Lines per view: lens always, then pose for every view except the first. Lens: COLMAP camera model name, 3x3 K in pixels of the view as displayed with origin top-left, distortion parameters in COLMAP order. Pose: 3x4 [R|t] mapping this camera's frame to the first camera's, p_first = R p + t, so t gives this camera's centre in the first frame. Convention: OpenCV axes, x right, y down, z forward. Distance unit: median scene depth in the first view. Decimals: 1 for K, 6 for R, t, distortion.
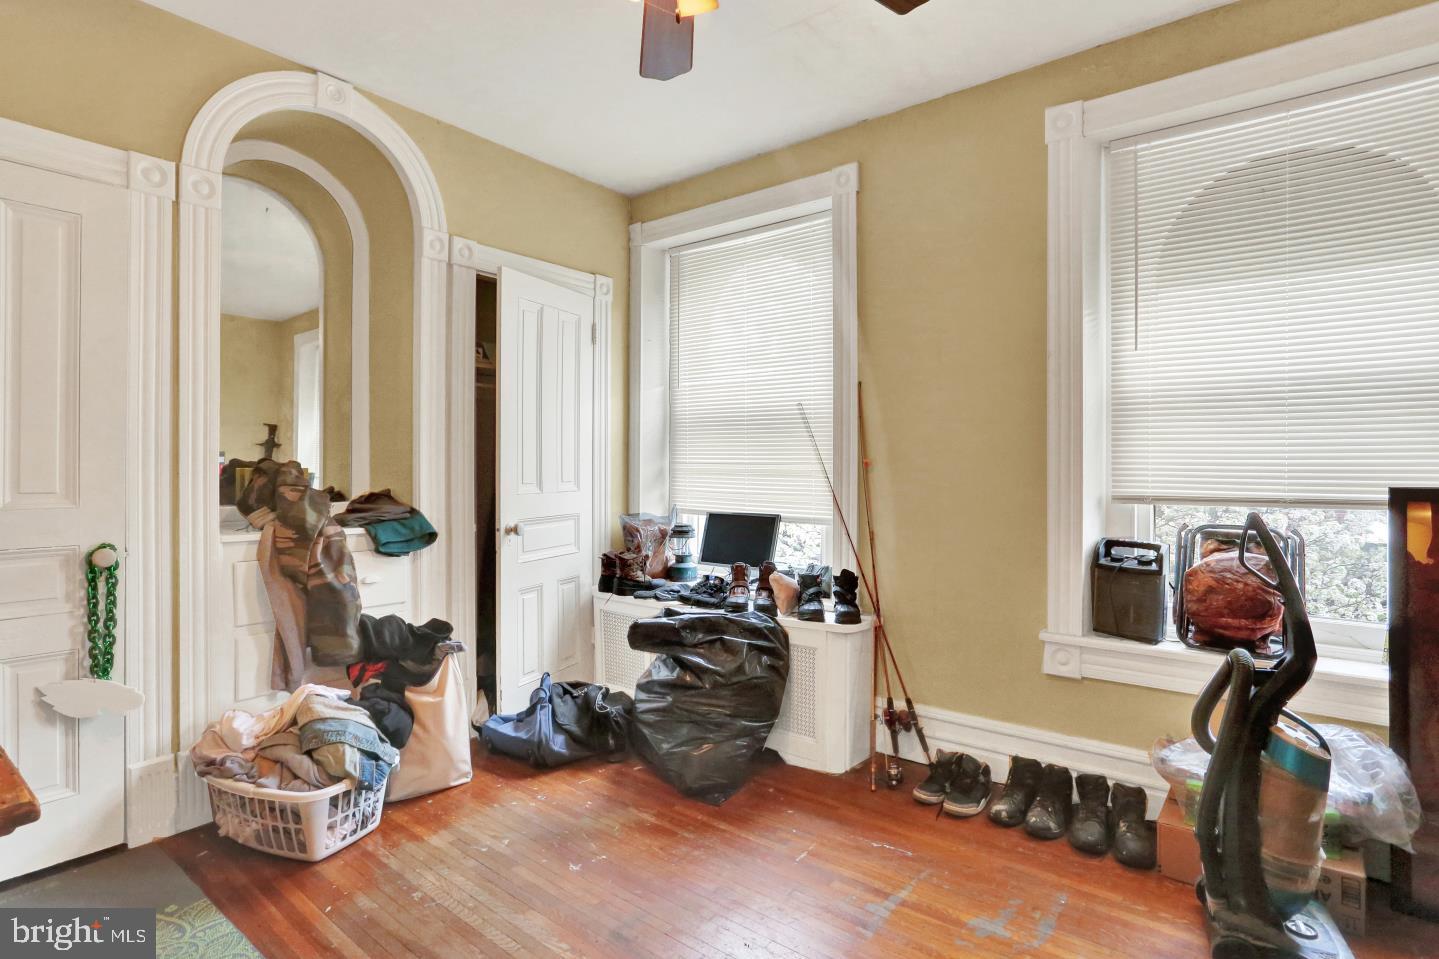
lens RADIAL K [[730.4, 0, 709.0], [0, 730.4, 471.7], [0, 0, 1]] dist [-0.069223, 0.033337]
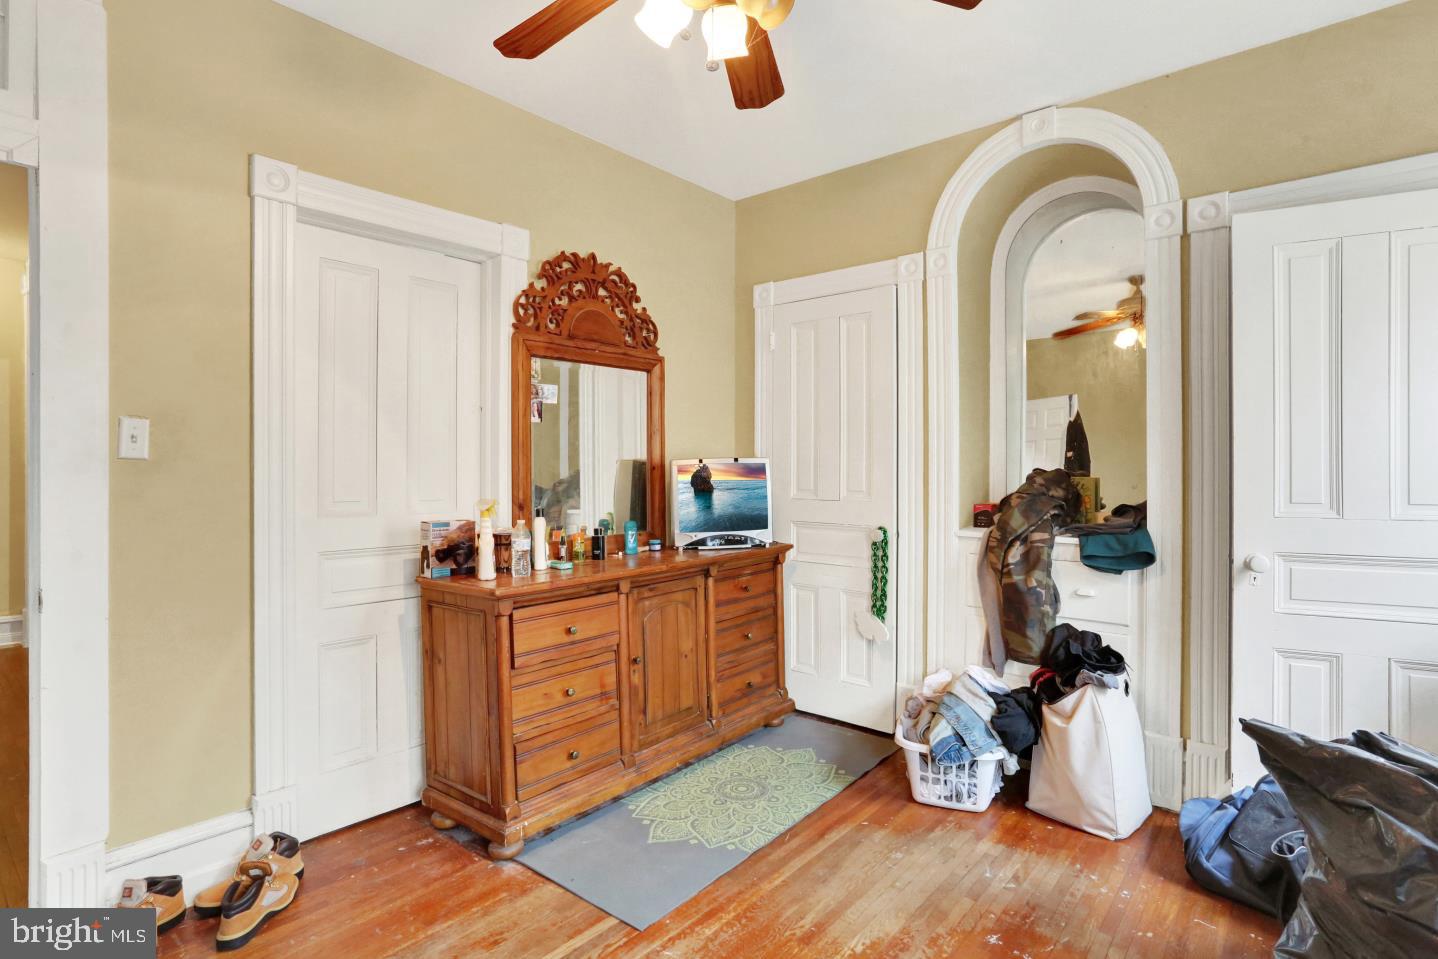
lens RADIAL K [[729.9, 0, 708.5], [0, 729.9, 471.7], [0, 0, 1]] dist [-0.069223, 0.033337]
pose [[-0.037317, -0.000846, -0.999303, 0.574128], [-0.013528, 0.999908, -0.000342, -0.007430], [0.999212, 0.013506, -0.037325, 0.571657]]
